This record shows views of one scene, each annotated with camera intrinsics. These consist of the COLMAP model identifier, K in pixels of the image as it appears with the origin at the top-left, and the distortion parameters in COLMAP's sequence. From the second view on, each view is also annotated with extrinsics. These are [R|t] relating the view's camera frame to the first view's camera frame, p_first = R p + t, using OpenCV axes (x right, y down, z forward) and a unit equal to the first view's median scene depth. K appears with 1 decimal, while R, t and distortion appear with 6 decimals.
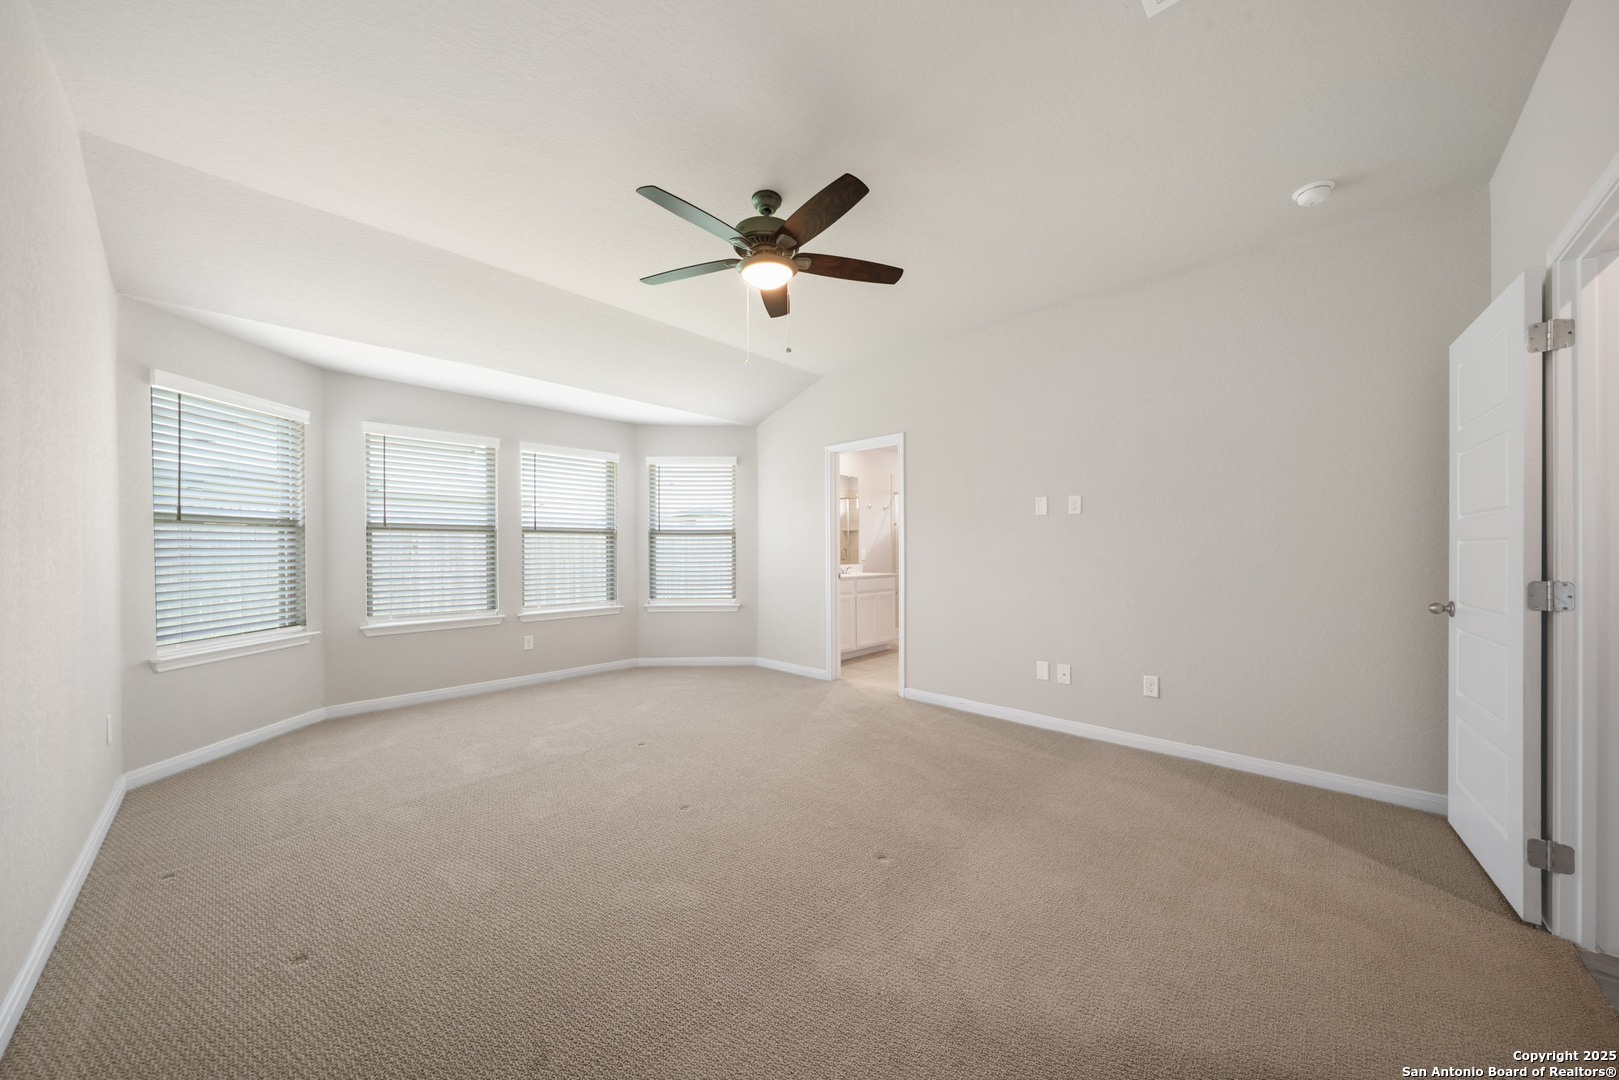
lens RADIAL K [[554.4, 0, 807.8], [0, 554.4, 549.4], [0, 0, 1]] dist [0.000173, 0.000022]
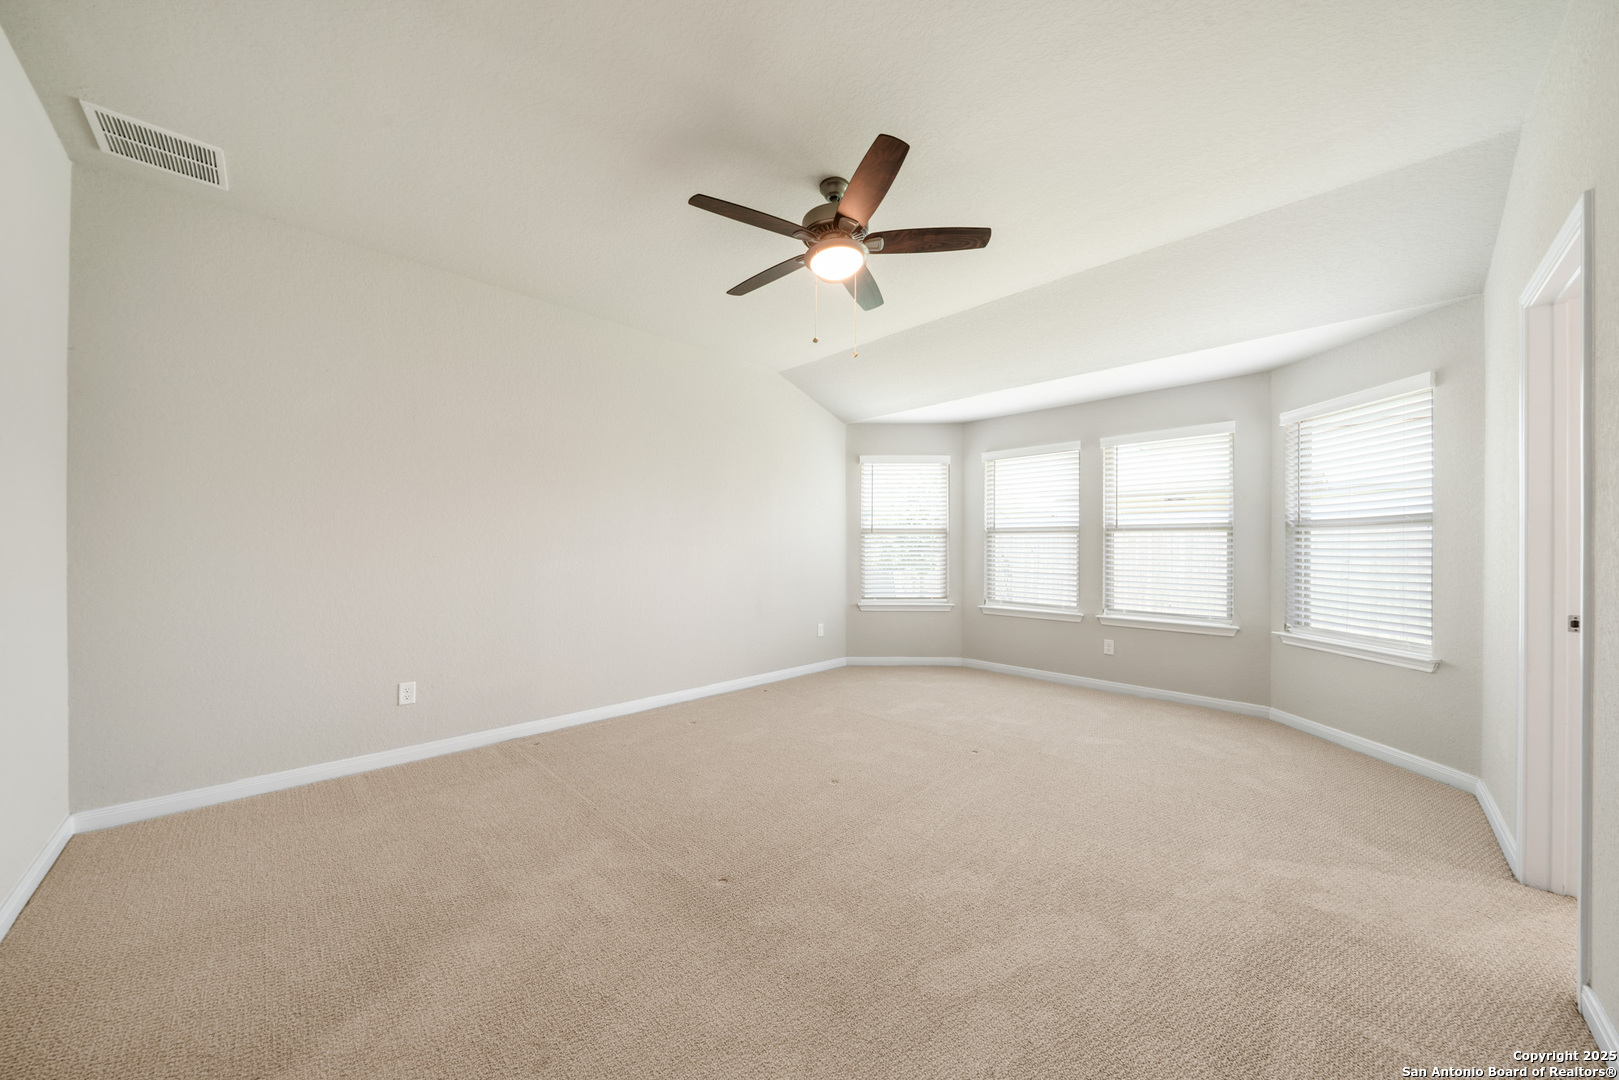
lens RADIAL K [[554.4, 0, 807.8], [0, 554.4, 549.4], [0, 0, 1]] dist [0.000173, 0.000022]
pose [[-0.019797, 0.005986, -0.999786, 0.451018], [-0.005792, 0.999965, 0.006101, -0.002205], [0.999787, 0.005912, -0.019762, 0.492031]]
